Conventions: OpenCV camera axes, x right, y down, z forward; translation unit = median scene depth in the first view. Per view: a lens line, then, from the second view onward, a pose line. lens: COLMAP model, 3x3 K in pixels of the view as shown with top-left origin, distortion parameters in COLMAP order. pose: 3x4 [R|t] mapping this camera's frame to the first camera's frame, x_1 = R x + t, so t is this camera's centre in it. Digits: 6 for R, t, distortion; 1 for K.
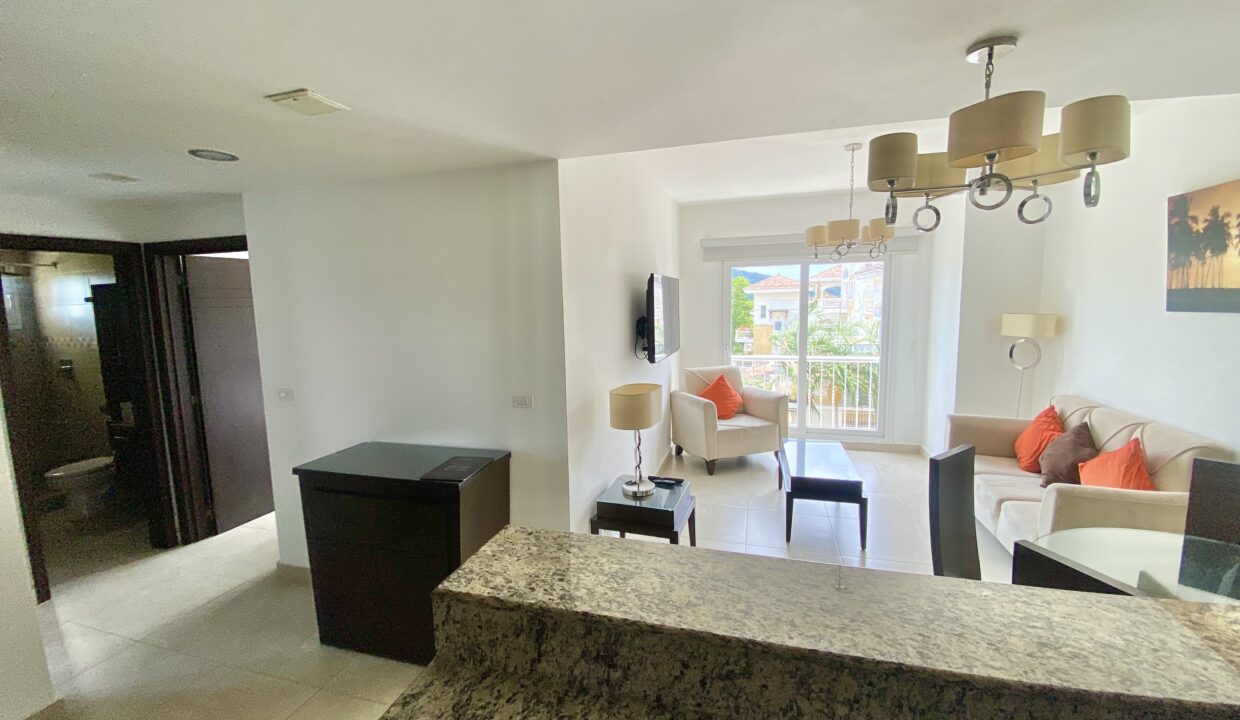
lens RADIAL K [[497.4, 0, 614.9], [0, 497.4, 344.8], [0, 0, 1]] dist [0.000960, -0.013072]
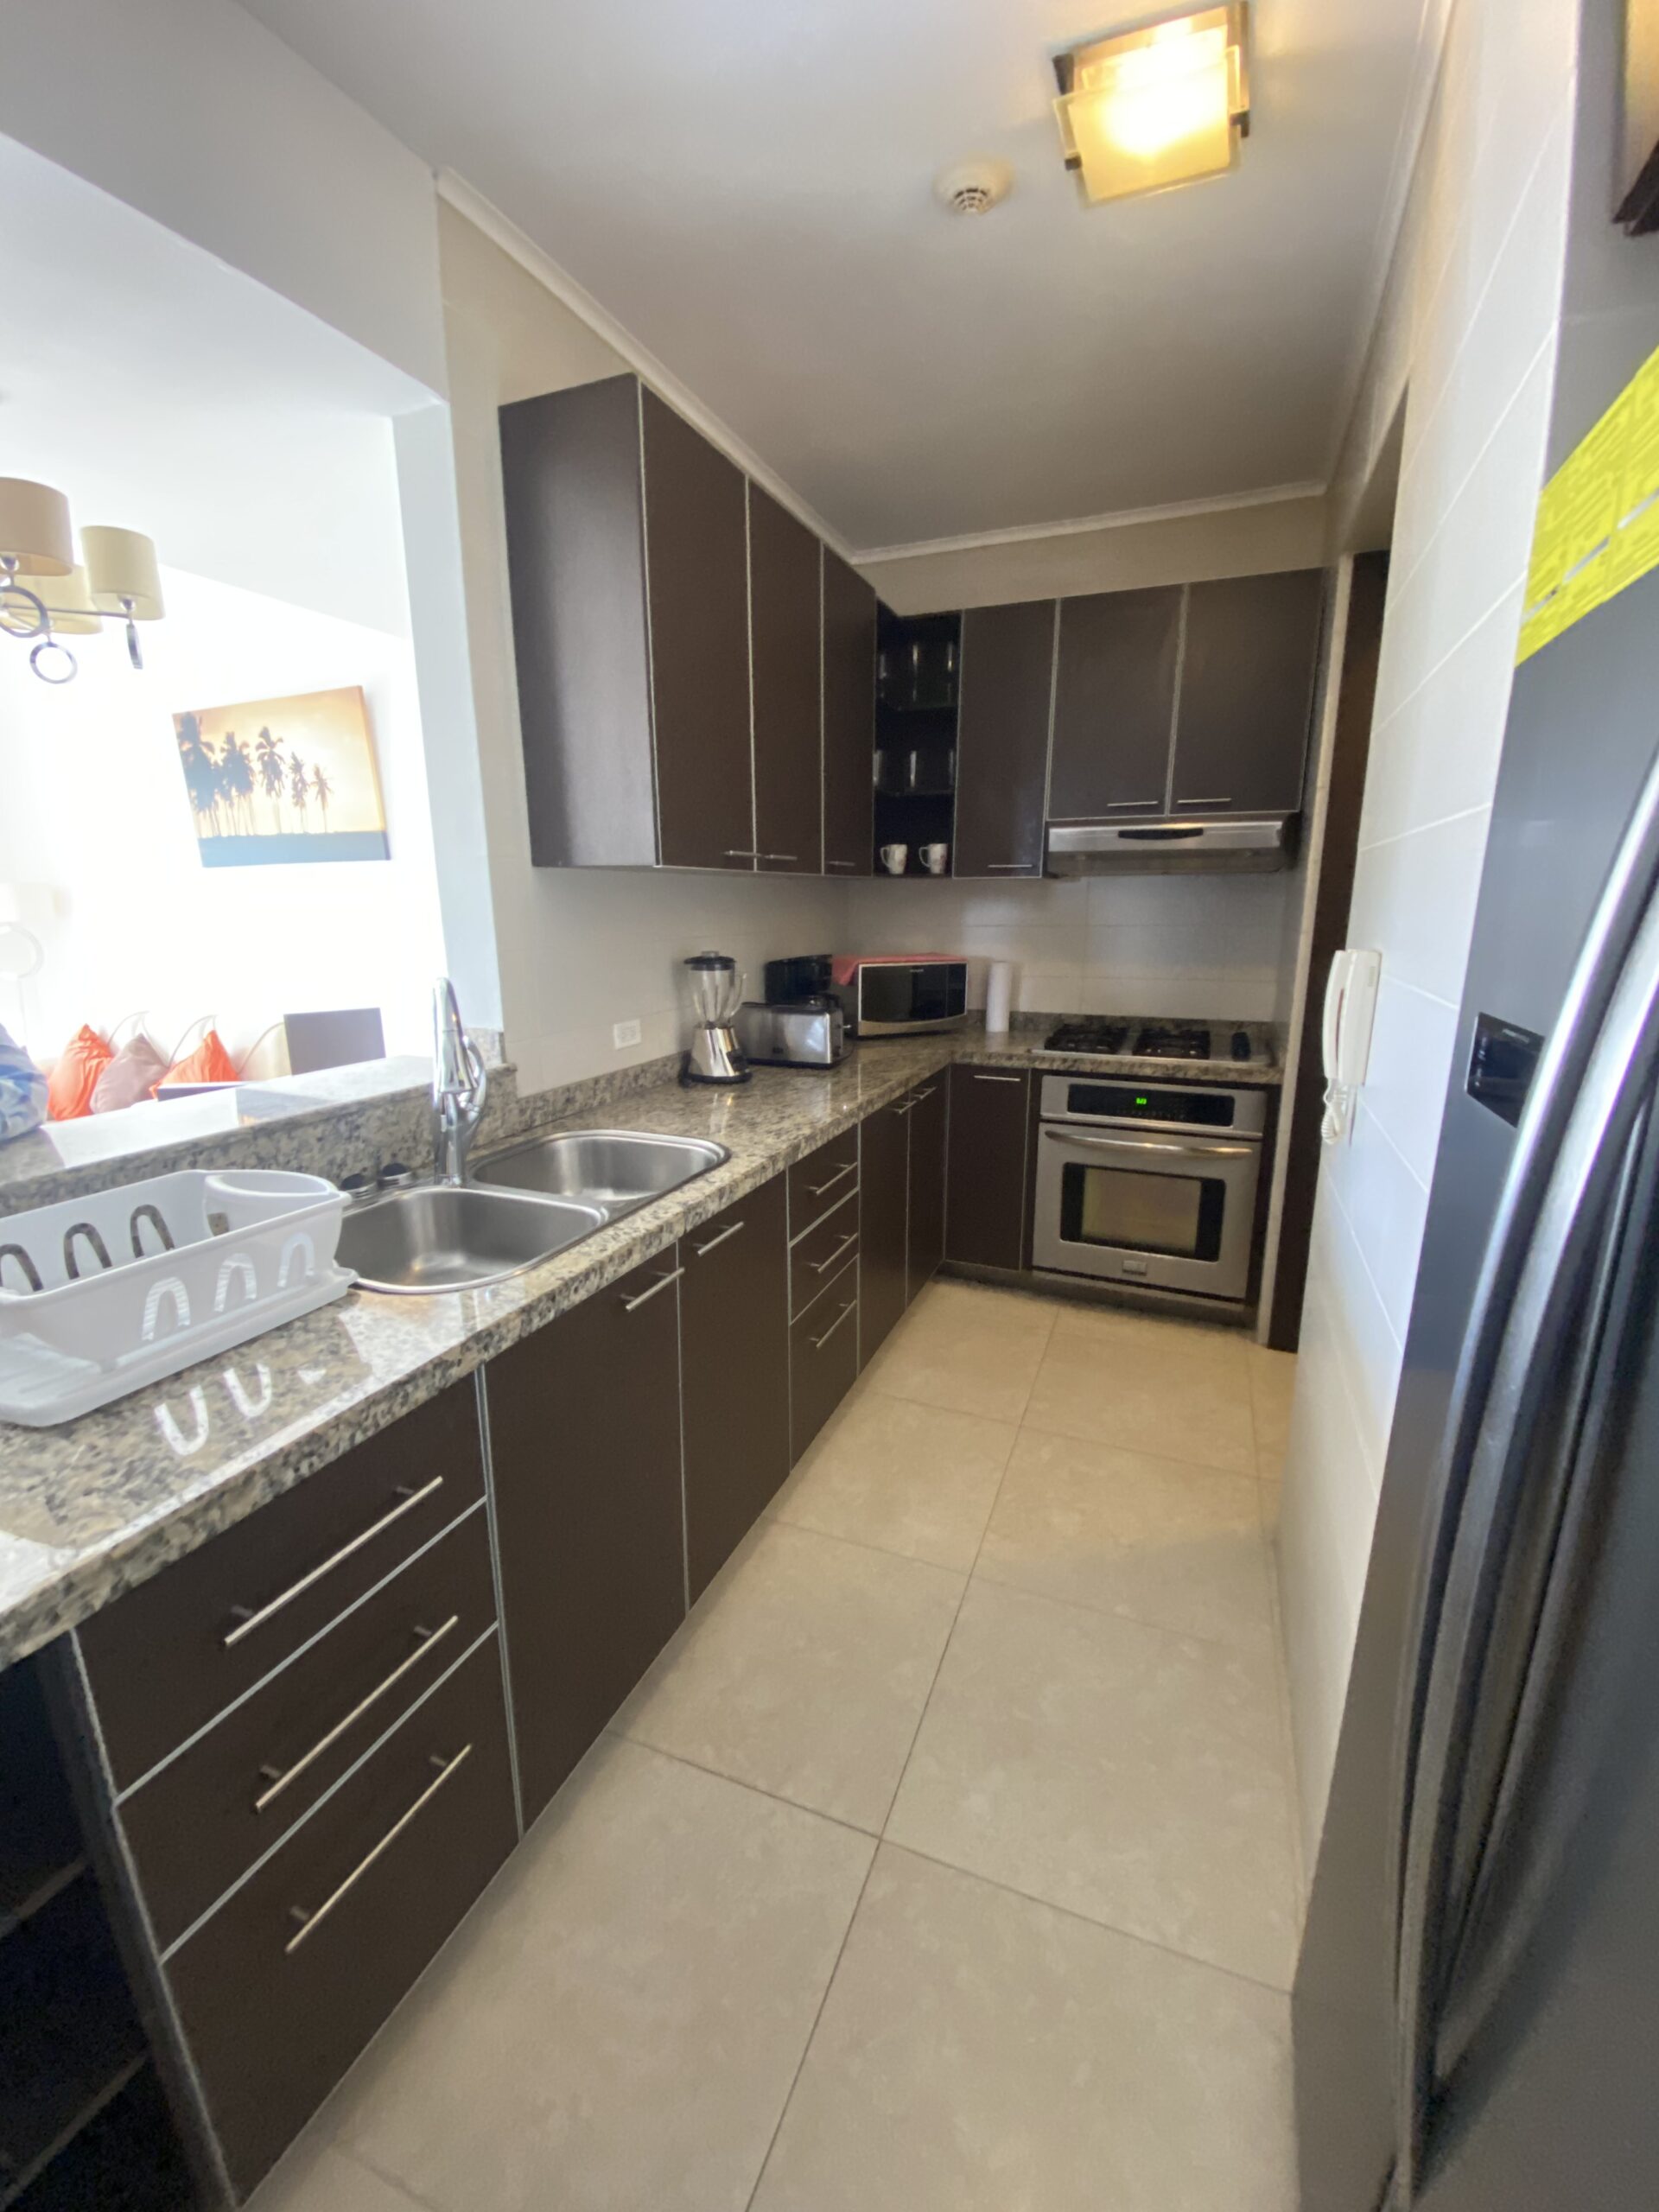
lens RADIAL K [[895.5, 0, 829.5], [0, 895.5, 1106.0], [0, 0, 1]] dist [0.021874, -0.000061]
pose [[0.092583, -0.204836, 0.974408, -0.339443], [0.109029, 0.974812, 0.194562, 0.152056], [-0.989718, 0.088226, 0.112584, -0.168289]]
